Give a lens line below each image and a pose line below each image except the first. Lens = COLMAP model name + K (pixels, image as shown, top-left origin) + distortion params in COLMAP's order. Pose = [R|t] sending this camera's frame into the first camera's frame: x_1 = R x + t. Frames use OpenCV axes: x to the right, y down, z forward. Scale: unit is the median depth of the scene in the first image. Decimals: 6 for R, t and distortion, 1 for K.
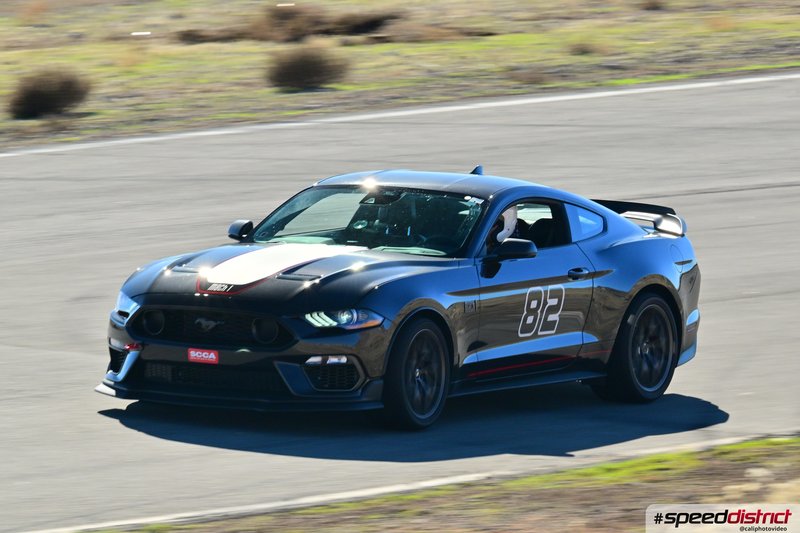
lens RADIAL K [[5799.0, 0, 400.0], [0, 5799.0, 266.5], [0, 0, 1]] dist [-0.547145, 23.107394]
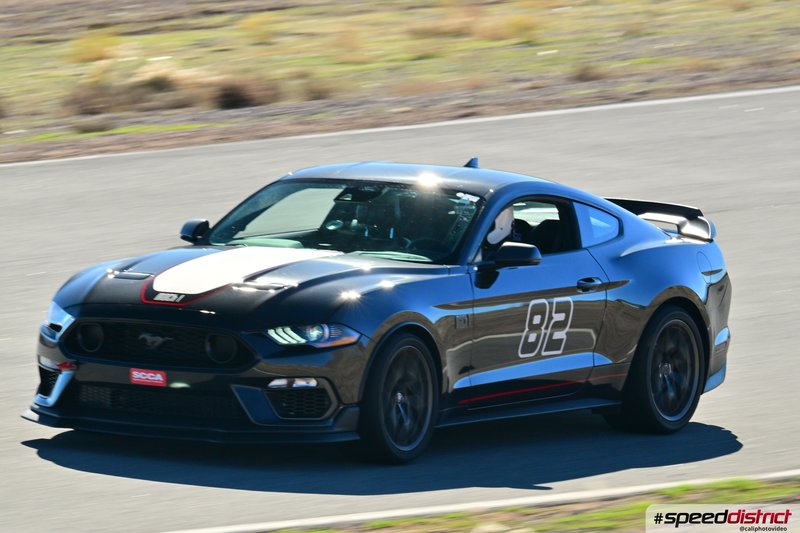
lens RADIAL K [[5799.0, 0, 400.0], [0, 5799.0, 266.5], [0, 0, 1]] dist [-0.547145, 23.107394]
pose [[0.999975, 0.006791, -0.001701, 0.004324], [-0.006797, 0.999970, -0.003620, 0.001921], [0.001676, 0.003631, 0.999992, 0.145977]]
